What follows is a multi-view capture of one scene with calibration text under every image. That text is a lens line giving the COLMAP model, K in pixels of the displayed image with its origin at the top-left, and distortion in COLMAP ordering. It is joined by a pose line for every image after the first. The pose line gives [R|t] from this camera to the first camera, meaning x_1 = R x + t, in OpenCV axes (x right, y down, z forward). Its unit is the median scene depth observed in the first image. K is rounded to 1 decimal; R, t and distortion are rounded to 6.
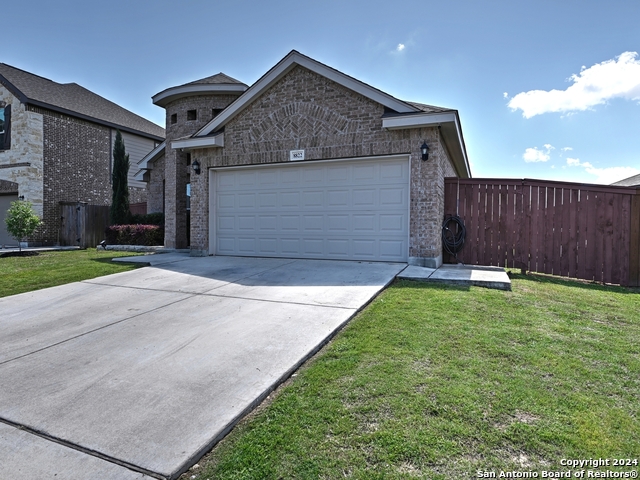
lens RADIAL K [[382.4, 0, 319.4], [0, 382.4, 237.2], [0, 0, 1]] dist [-0.004374, 0.001255]
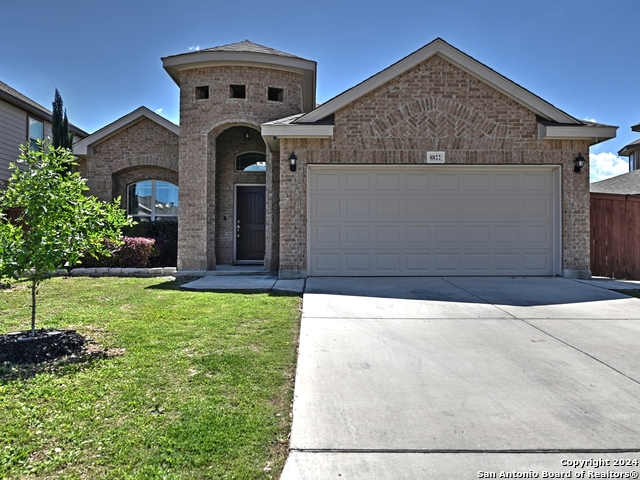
lens RADIAL K [[469.4, 0, 315.2], [0, 469.4, 240.1], [0, 0, 1]] dist [-0.004268, -0.006373]
pose [[0.917159, -0.000443, 0.398522, -0.734007], [0.013361, 0.999471, -0.029637, 0.002253], [-0.398298, 0.032506, 0.916680, 0.136168]]
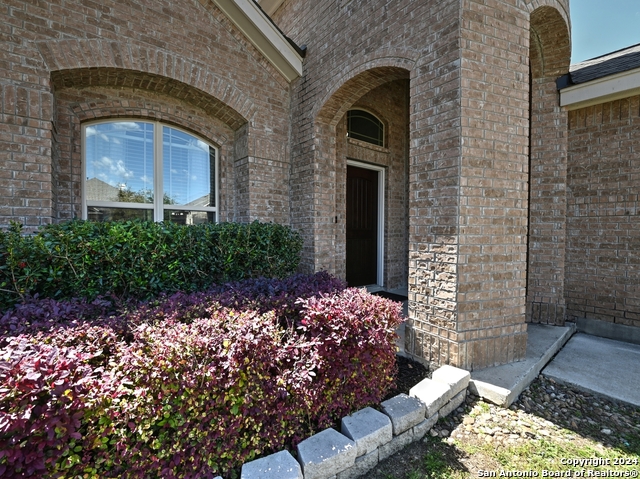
lens RADIAL K [[294.5, 0, 315.7], [0, 294.5, 240.4], [0, 0, 1]] dist [-0.018633, -0.001212]
pose [[0.471717, -0.035887, 0.881019, -0.873487], [0.018095, 0.999355, 0.031018, -0.095481], [-0.881564, 0.001310, 0.472062, 1.403655]]
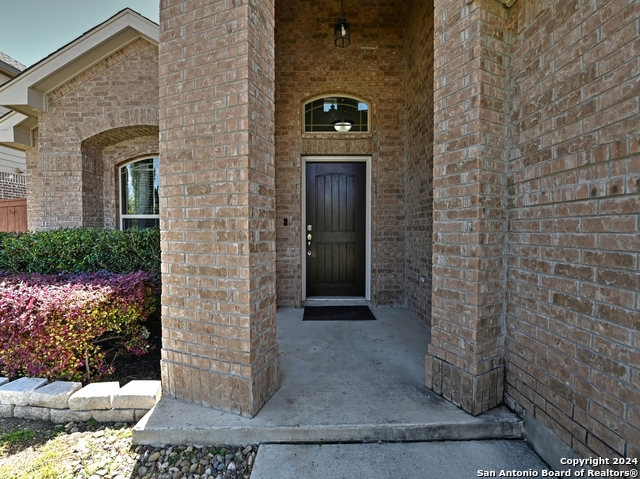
lens RADIAL K [[294.5, 0, 318.2], [0, 294.5, 240.7], [0, 0, 1]] dist [-0.018633, -0.001212]
pose [[0.920643, -0.024042, 0.389664, -0.545678], [0.017776, 0.999648, 0.019677, -0.092417], [-0.390000, -0.011189, 0.920747, 1.138050]]
